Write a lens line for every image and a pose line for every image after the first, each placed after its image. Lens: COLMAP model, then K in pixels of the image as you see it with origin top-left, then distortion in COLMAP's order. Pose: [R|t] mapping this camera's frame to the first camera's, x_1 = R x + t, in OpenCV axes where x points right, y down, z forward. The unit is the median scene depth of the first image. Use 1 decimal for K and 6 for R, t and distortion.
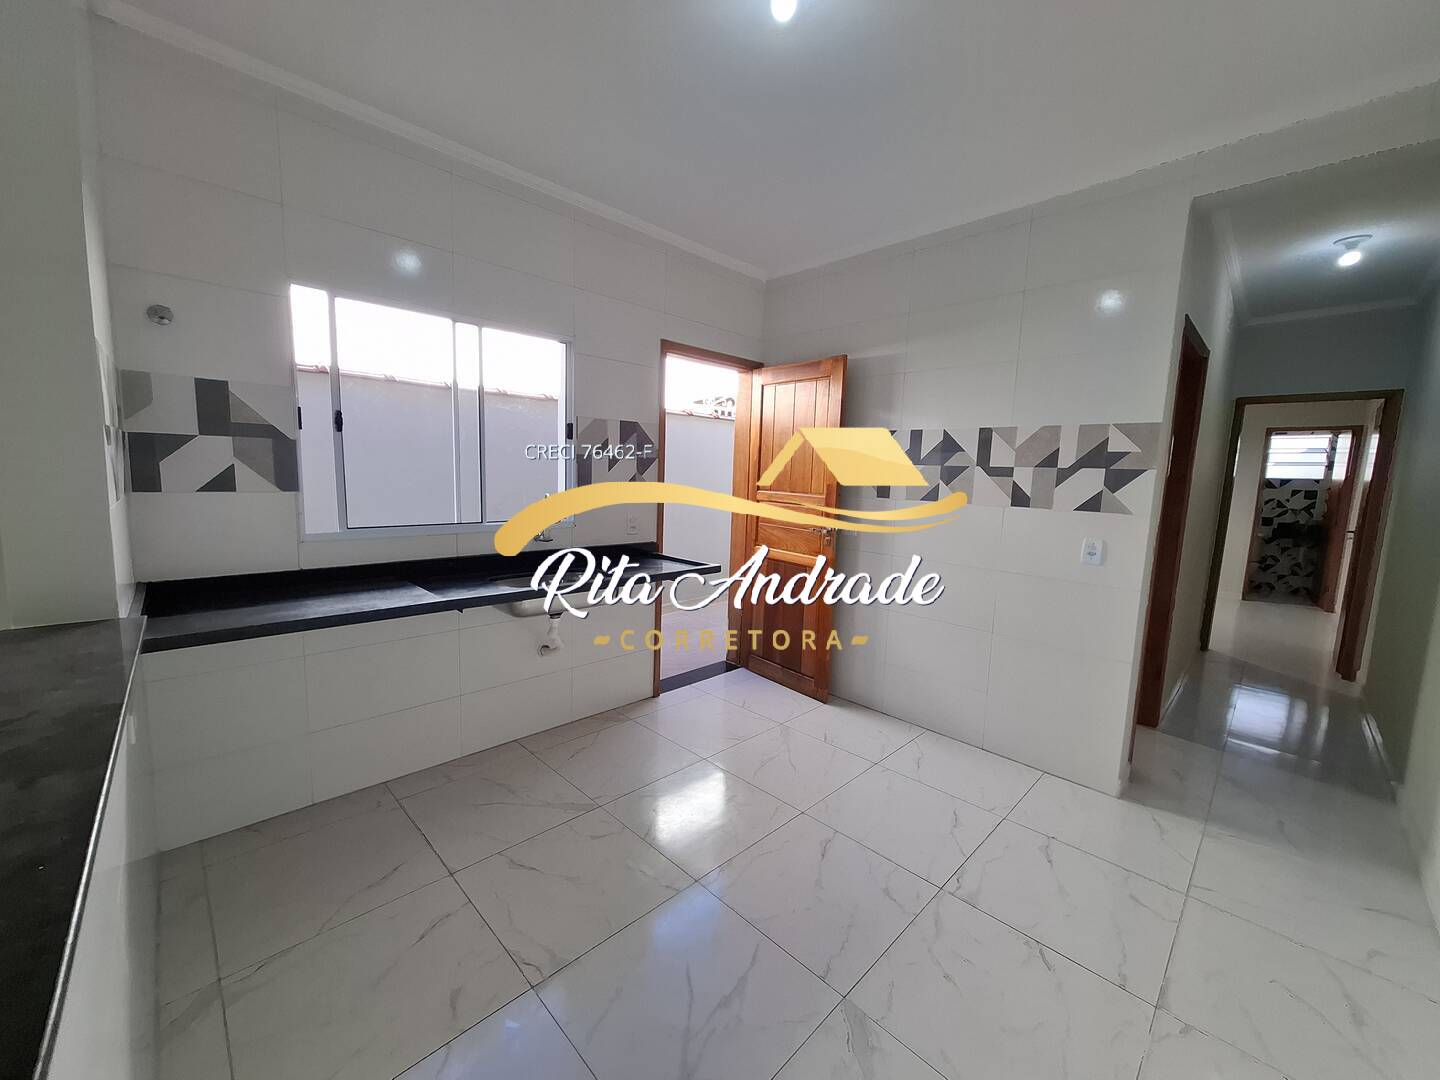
lens RADIAL K [[563.5, 0, 716.8], [0, 563.5, 545.8], [0, 0, 1]] dist [-0.004034, 0.000276]
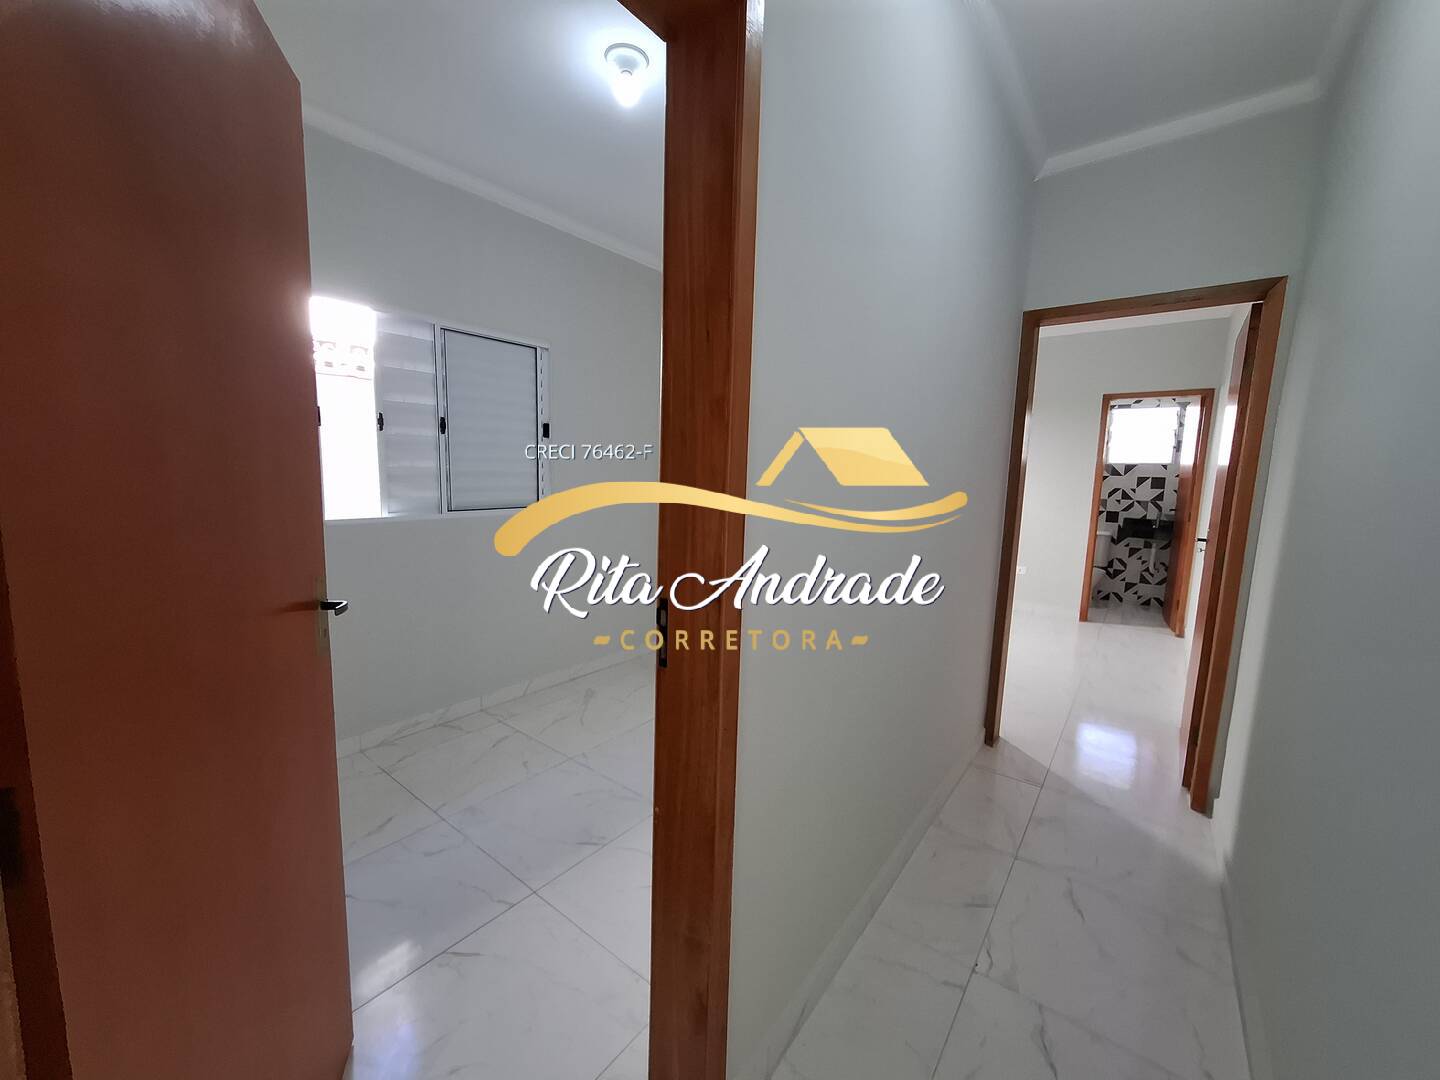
lens RADIAL K [[563.5, 0, 715.6], [0, 563.5, 536.5], [0, 0, 1]] dist [-0.004034, 0.000276]
pose [[0.992372, -0.034041, 0.118489, 0.347294], [0.034018, 0.999419, 0.002217, -0.039637], [-0.118496, 0.001831, 0.992953, 0.290200]]
